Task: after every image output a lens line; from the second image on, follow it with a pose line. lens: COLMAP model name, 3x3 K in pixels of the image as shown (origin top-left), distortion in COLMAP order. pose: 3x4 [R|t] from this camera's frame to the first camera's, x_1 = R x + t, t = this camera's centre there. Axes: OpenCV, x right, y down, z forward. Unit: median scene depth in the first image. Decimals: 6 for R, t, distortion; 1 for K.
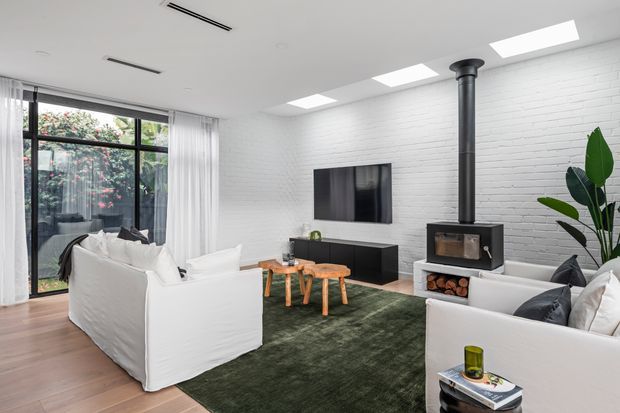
lens RADIAL K [[339.9, 0, 312.6], [0, 339.9, 204.6], [0, 0, 1]] dist [-0.002160, -0.000860]
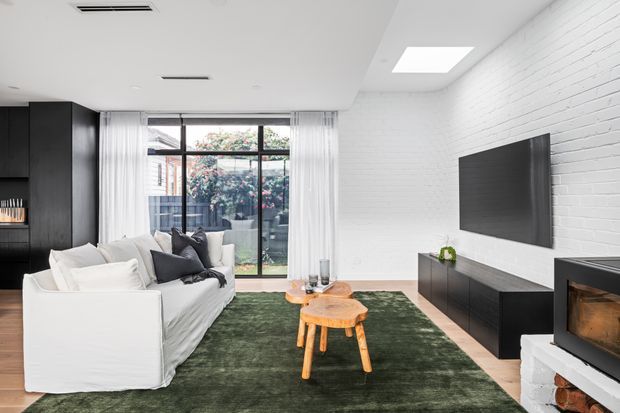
lens RADIAL K [[339.9, 0, 313.1], [0, 339.9, 196.2], [0, 0, 1]] dist [-0.002160, -0.000860]
pose [[0.696185, -0.011363, -0.717773, 0.329784], [-0.007085, 0.999717, -0.022698, -0.007014], [0.717827, 0.020887, 0.695908, 0.343334]]
